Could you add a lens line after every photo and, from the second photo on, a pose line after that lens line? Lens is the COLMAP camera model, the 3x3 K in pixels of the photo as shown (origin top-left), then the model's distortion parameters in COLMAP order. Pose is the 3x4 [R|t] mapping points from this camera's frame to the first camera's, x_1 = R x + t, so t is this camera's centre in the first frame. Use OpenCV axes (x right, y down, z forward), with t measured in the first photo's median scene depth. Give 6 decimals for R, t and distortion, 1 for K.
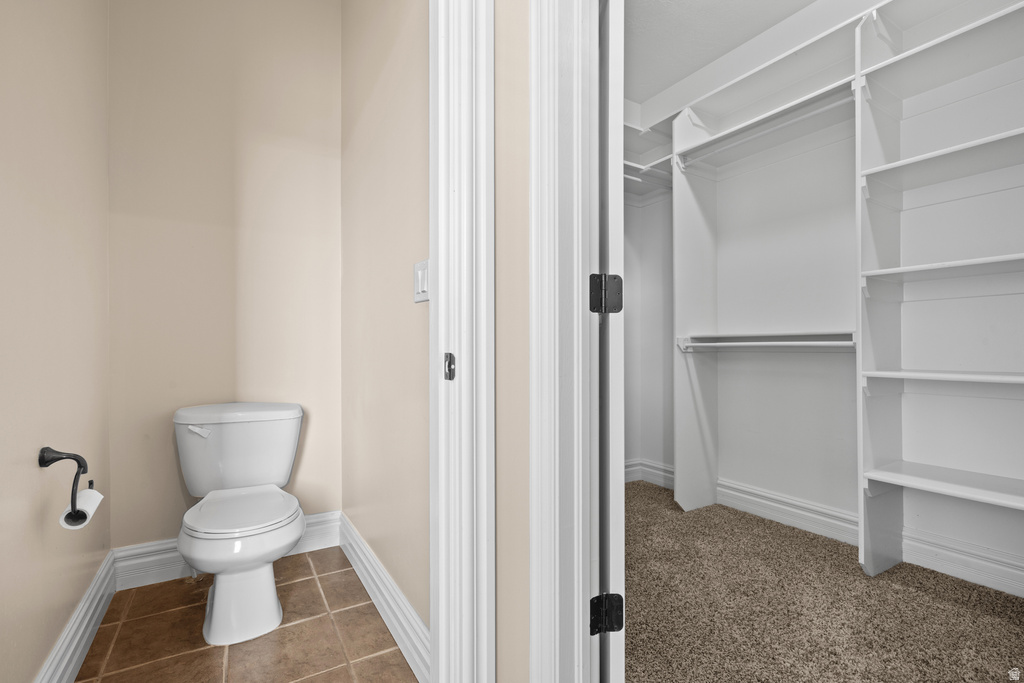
lens RADIAL K [[472.9, 0, 513.2], [0, 472.9, 344.3], [0, 0, 1]] dist [-0.005087, 0.003490]
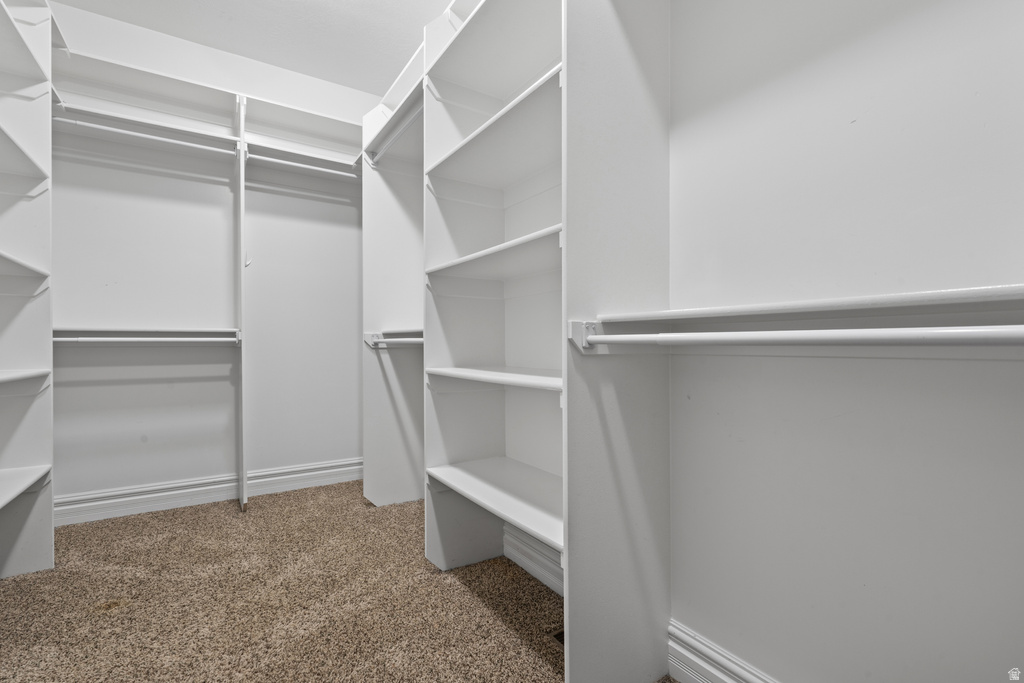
lens RADIAL K [[472.9, 0, 510.2], [0, 472.9, 344.8], [0, 0, 1]] dist [-0.005087, 0.003490]
pose [[0.999588, 0.008110, 0.027539, 0.878870], [-0.008368, 0.999922, 0.009265, -0.004214], [-0.027462, -0.009492, 0.999578, -0.016515]]
